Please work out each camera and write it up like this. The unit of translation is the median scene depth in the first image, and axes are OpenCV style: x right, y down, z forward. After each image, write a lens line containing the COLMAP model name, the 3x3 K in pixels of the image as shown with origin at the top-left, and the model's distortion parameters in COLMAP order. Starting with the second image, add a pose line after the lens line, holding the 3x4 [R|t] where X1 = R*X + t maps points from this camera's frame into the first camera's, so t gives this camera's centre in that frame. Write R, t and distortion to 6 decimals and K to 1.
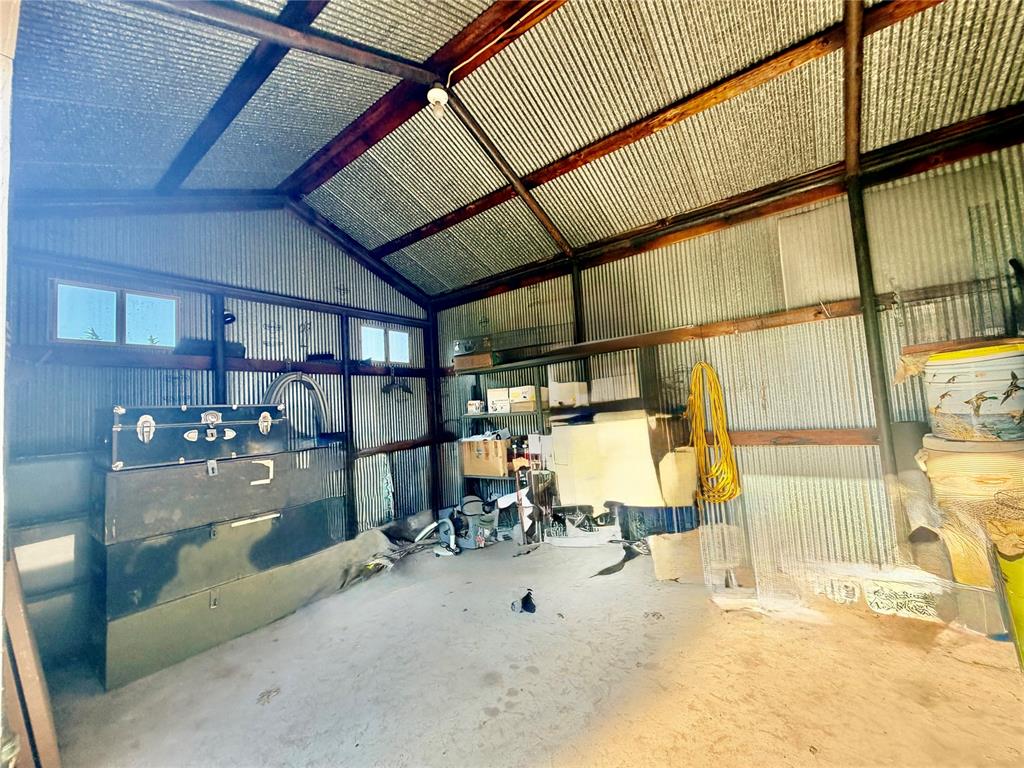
lens RADIAL K [[417.4, 0, 506.7], [0, 417.4, 380.3], [0, 0, 1]] dist [-0.001048, -0.000269]
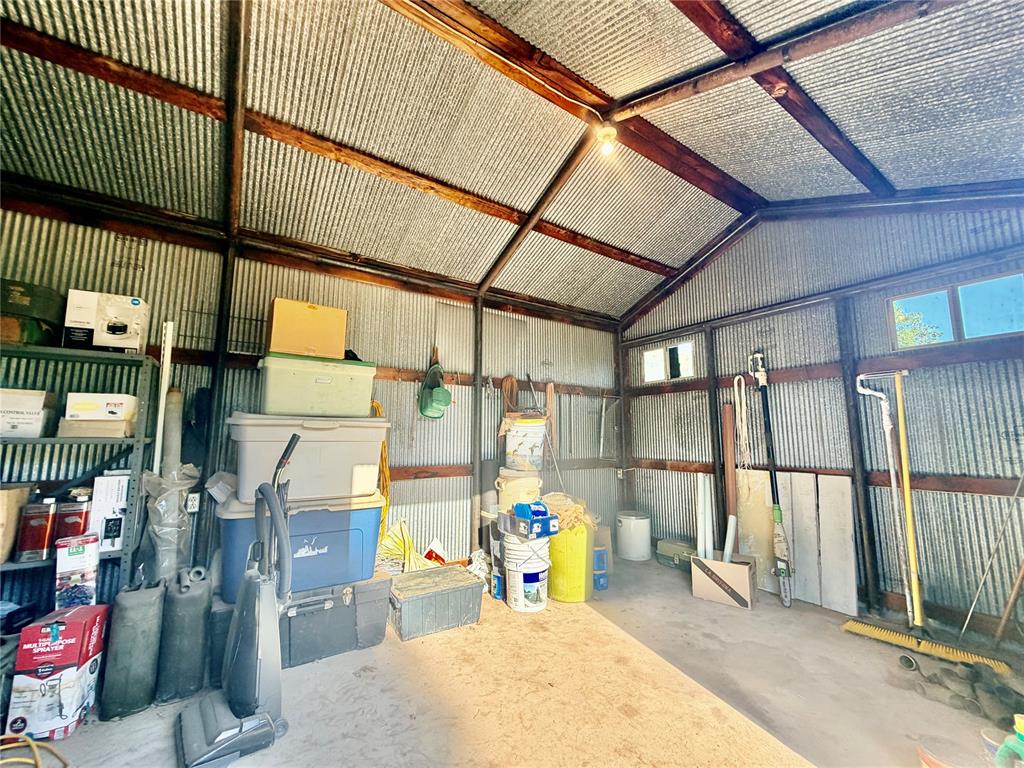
lens RADIAL K [[417.4, 0, 506.7], [0, 417.4, 380.3], [0, 0, 1]] dist [-0.001048, -0.000269]
pose [[0.297384, 0.188422, 0.935981, -0.502912], [-0.097495, 0.981201, -0.166549, 0.054565], [-0.949767, -0.041724, 0.310164, 0.415785]]
